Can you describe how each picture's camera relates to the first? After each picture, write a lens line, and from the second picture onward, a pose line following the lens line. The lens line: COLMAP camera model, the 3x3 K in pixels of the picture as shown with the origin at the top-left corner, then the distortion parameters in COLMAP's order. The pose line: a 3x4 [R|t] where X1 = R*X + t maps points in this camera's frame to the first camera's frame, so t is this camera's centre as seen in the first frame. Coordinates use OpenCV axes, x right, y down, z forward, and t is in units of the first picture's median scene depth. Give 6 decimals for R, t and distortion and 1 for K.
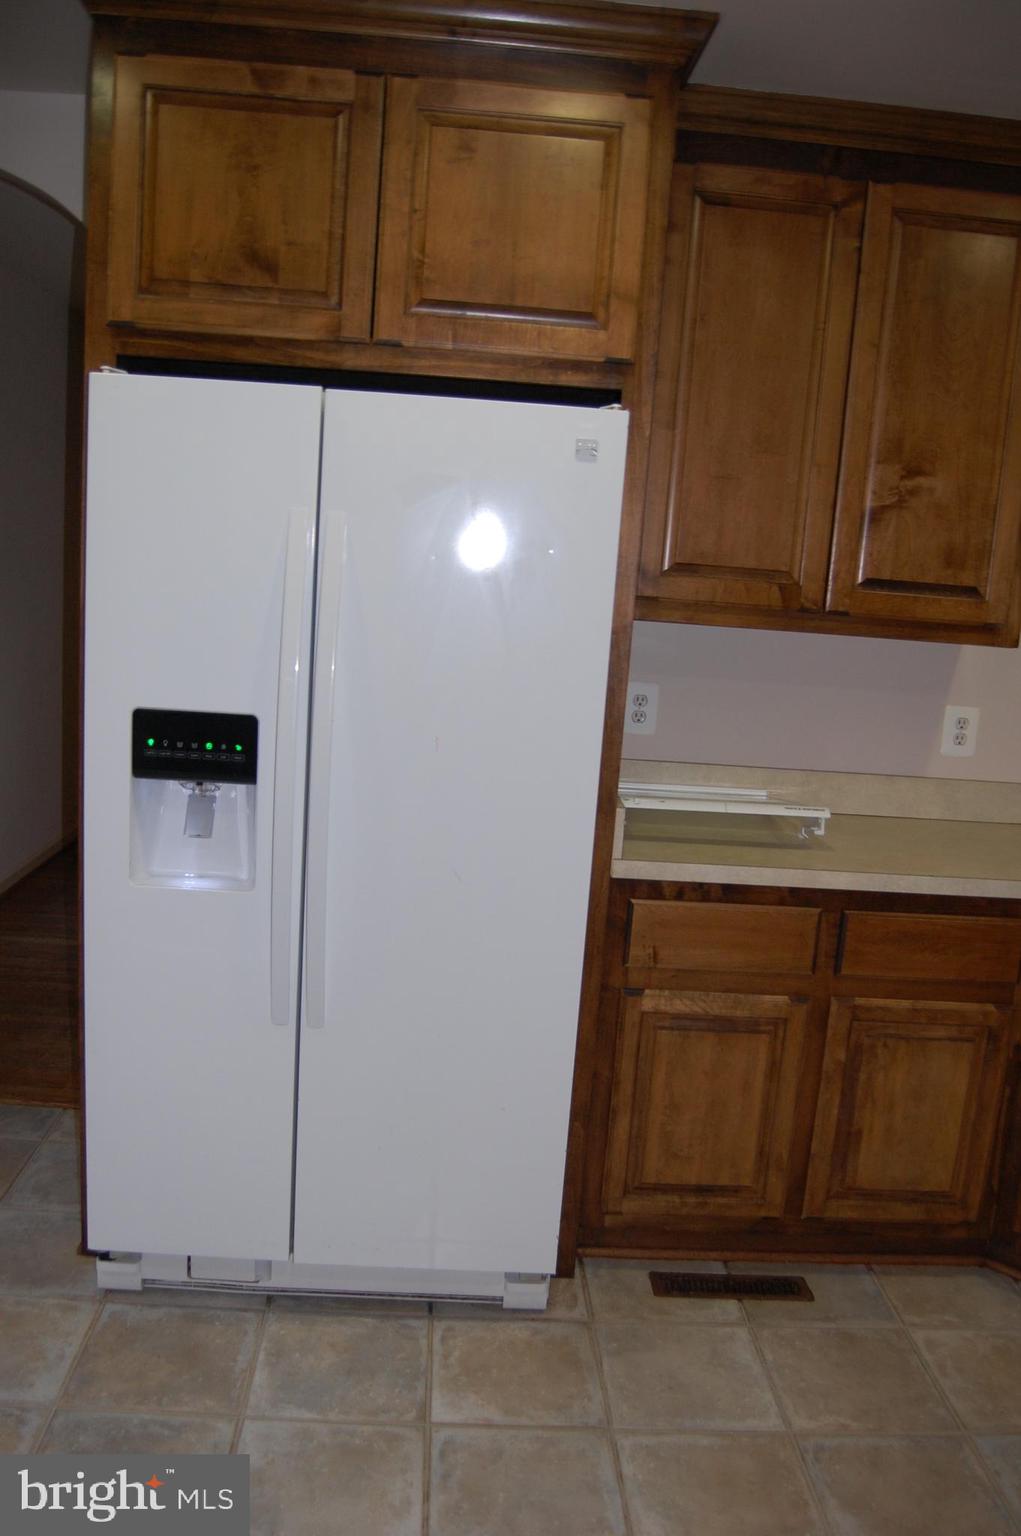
lens RADIAL K [[1260.5, 0, 432.8], [0, 1260.5, 797.9], [0, 0, 1]] dist [-0.081495, 0.009423]
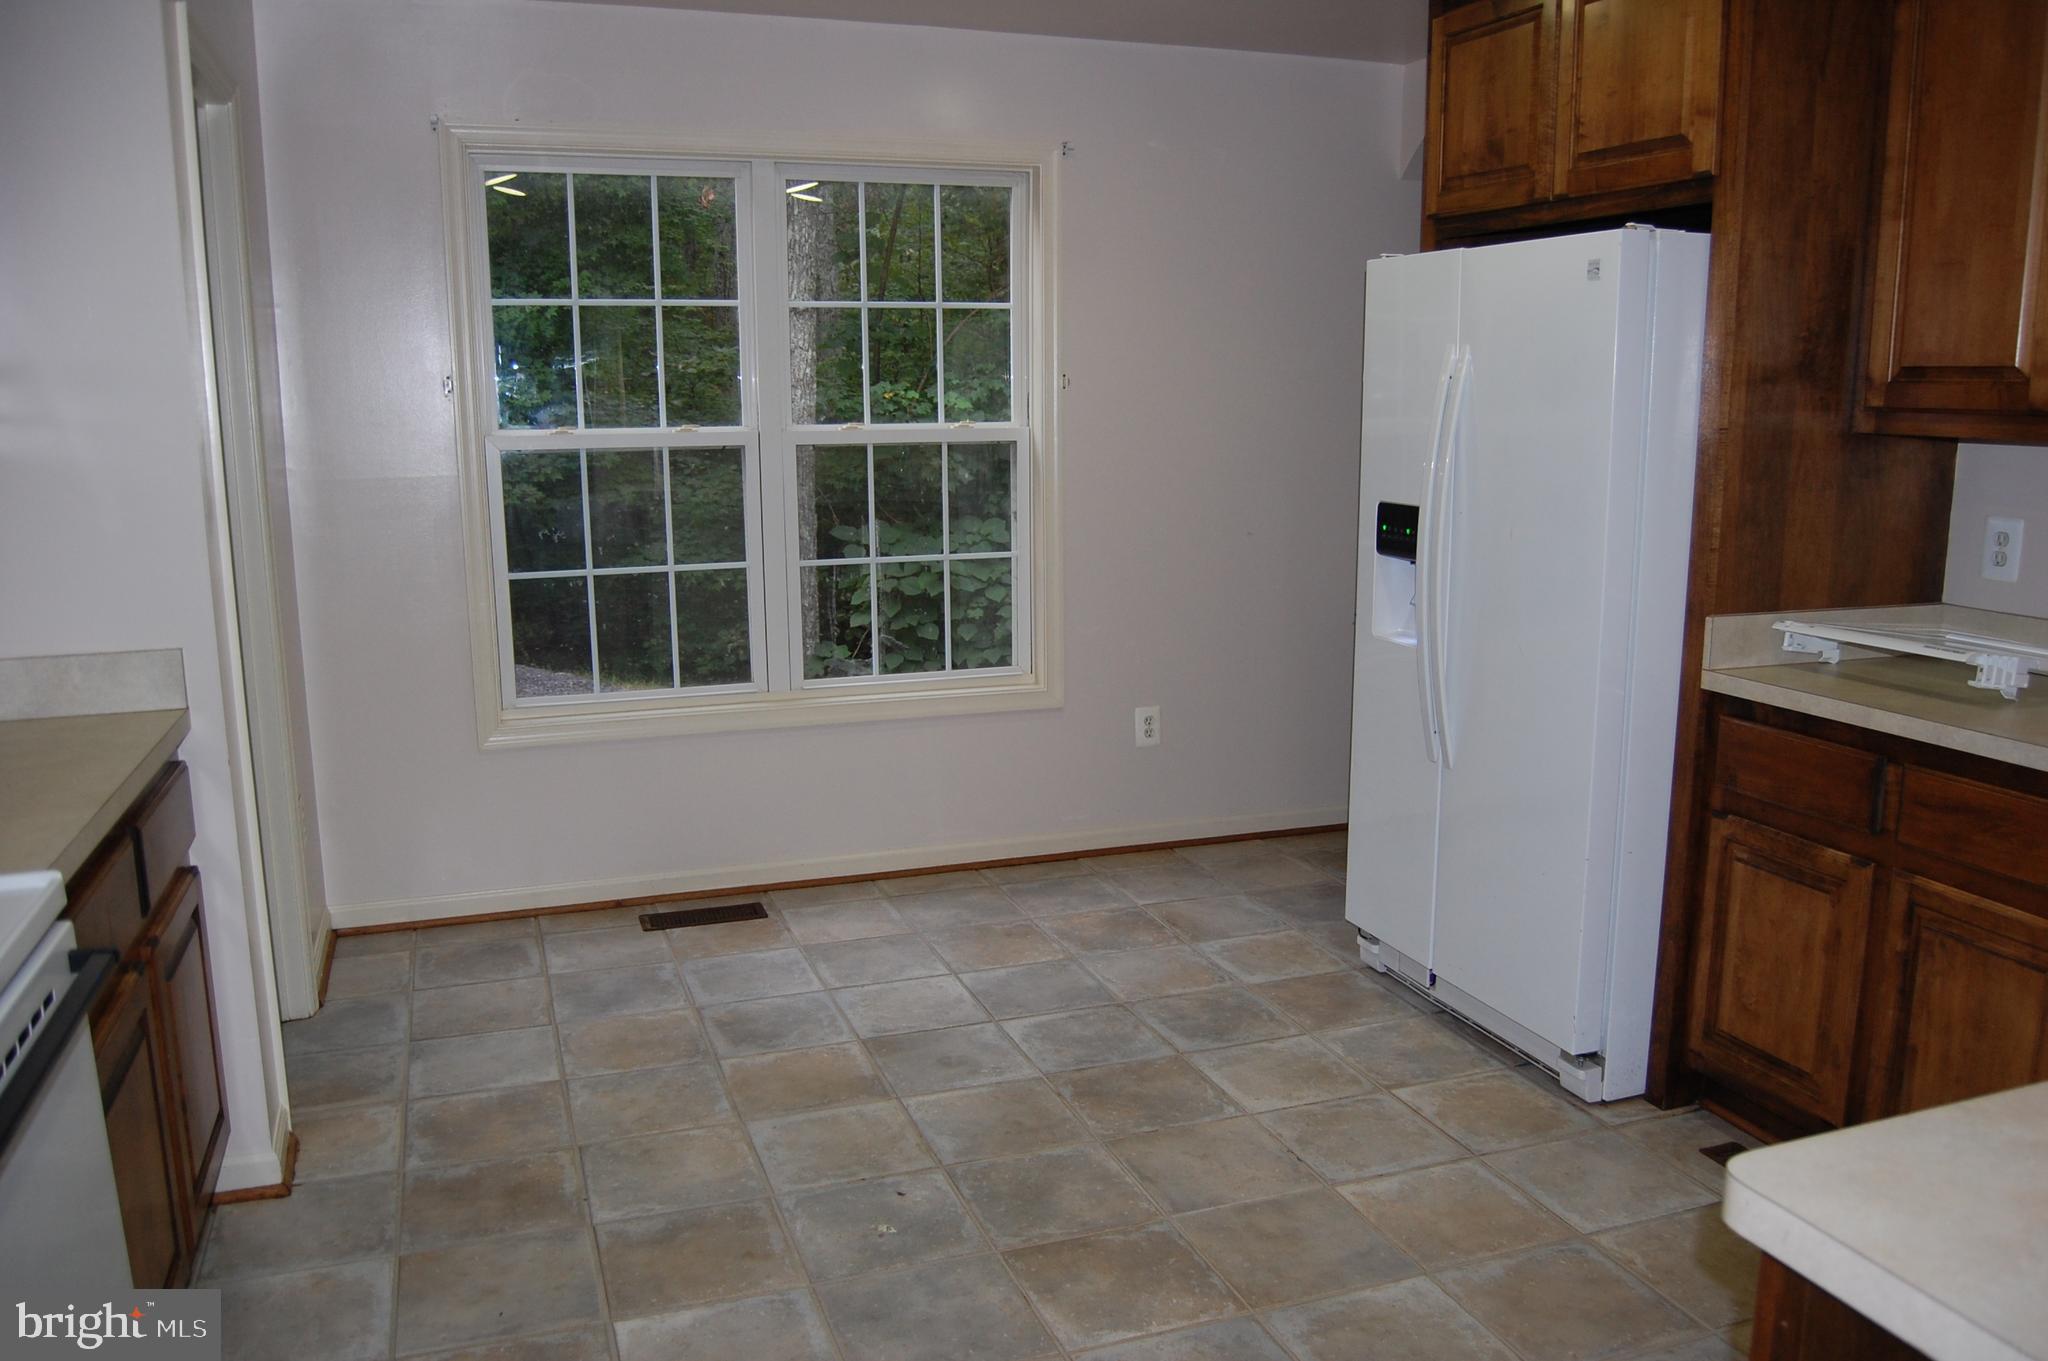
lens RADIAL K [[1615.3, 0, 1024.7], [0, 1615.3, 689.4], [0, 0, 1]] dist [-0.088595, 0.030686]
pose [[0.301460, 0.109007, -0.947227, 1.122409], [-0.163679, 0.984612, 0.061217, 0.072235], [0.939325, 0.136587, 0.314663, 0.106704]]
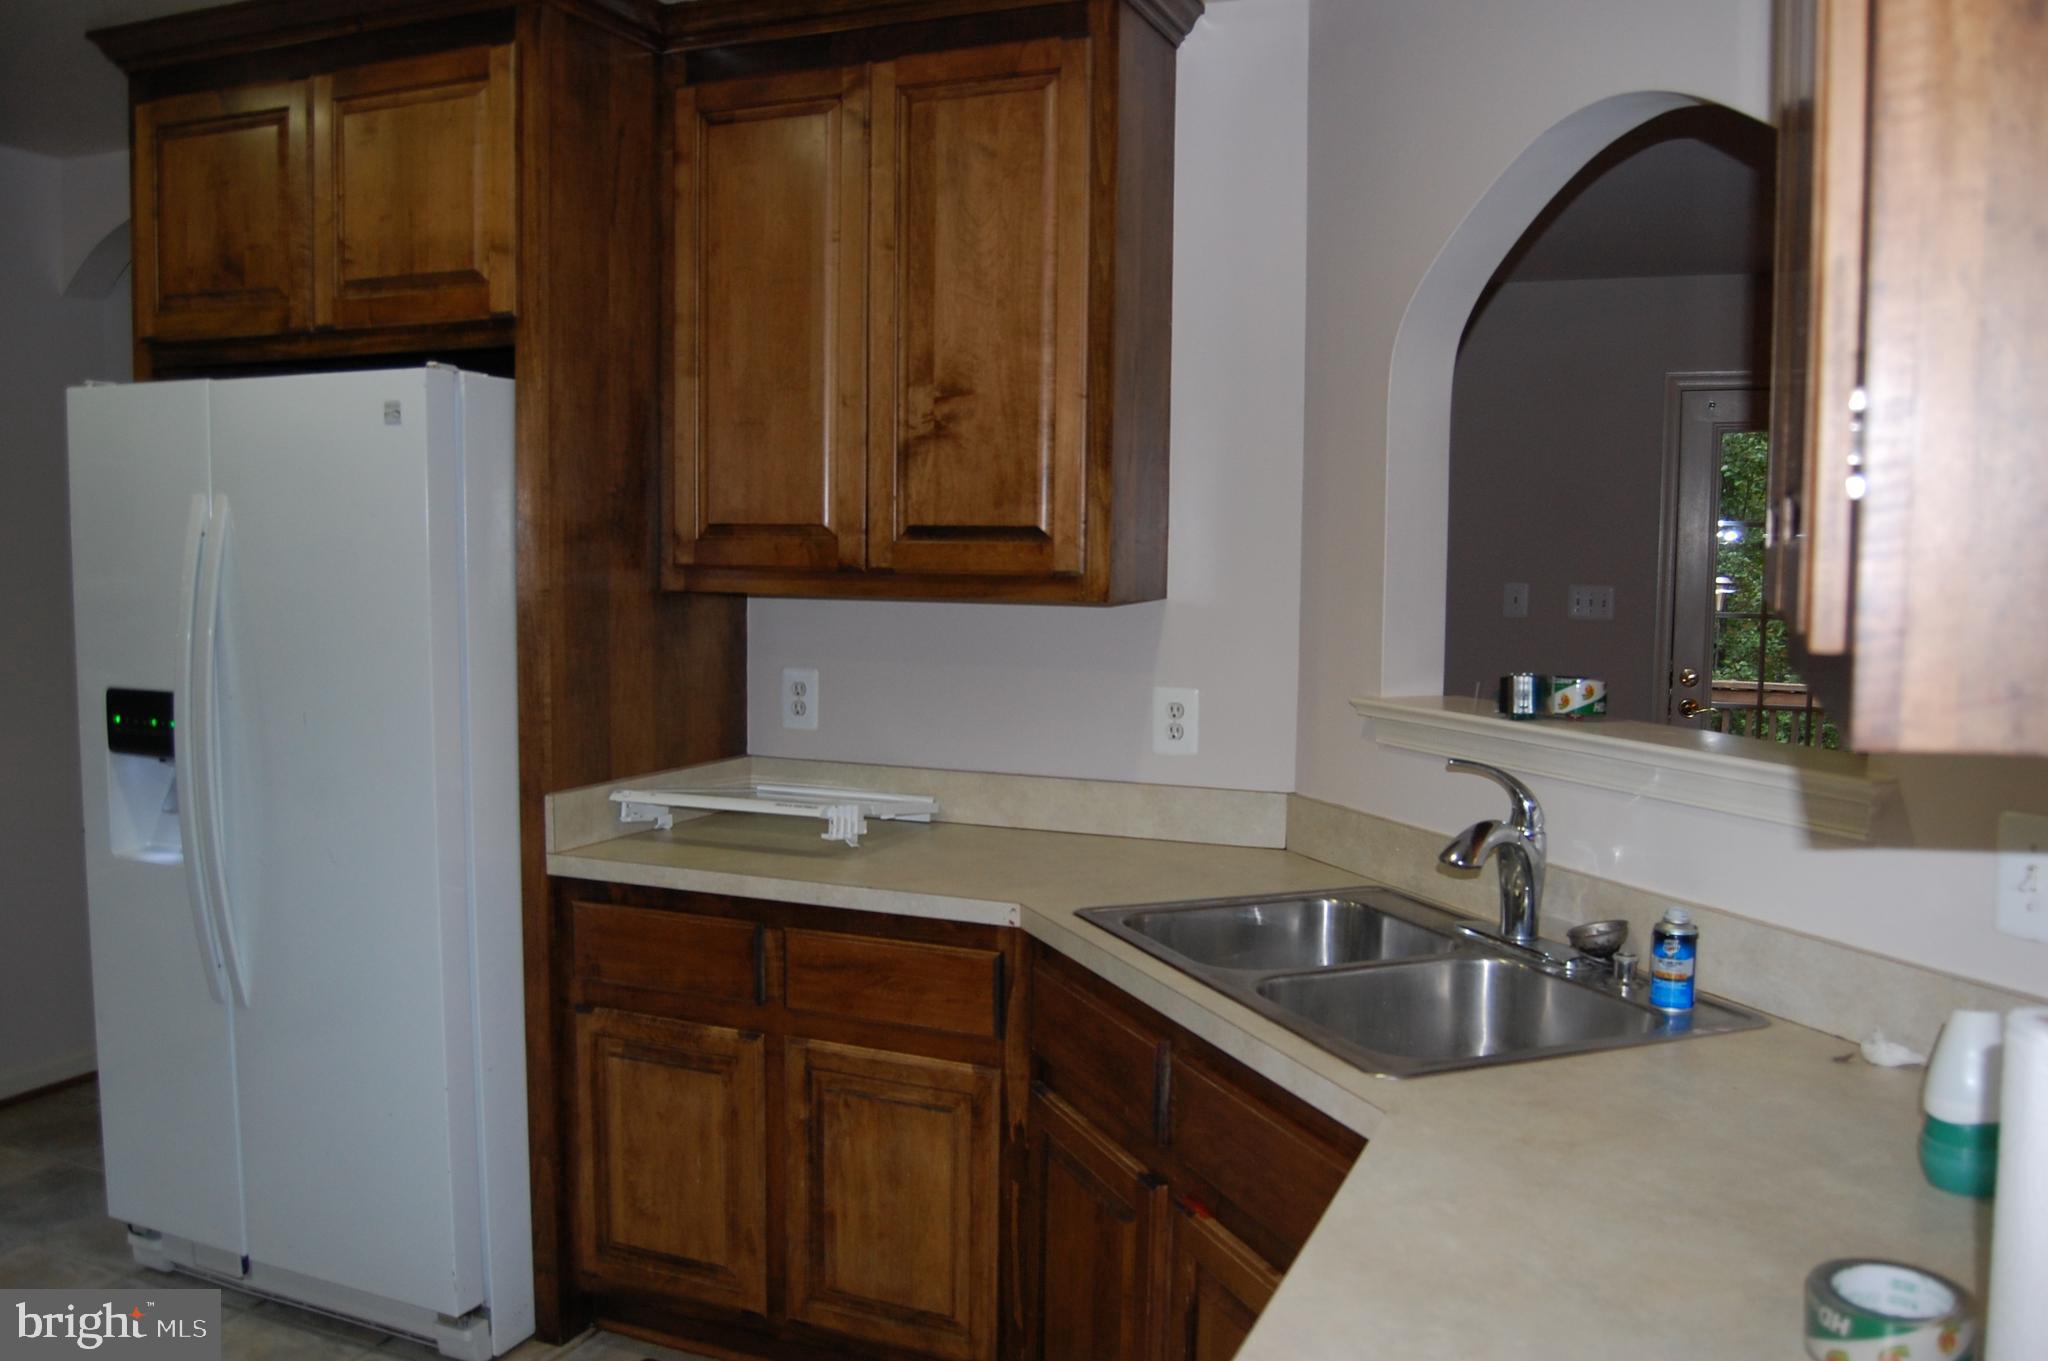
lens RADIAL K [[1615.3, 0, 1040.9], [0, 1615.3, 695.6], [0, 0, 1]] dist [-0.088595, 0.030686]
pose [[0.906736, -0.016984, -0.421357, 0.908689], [-0.033490, 0.993132, -0.112100, 0.051203], [0.420367, 0.115756, 0.899940, 0.105217]]
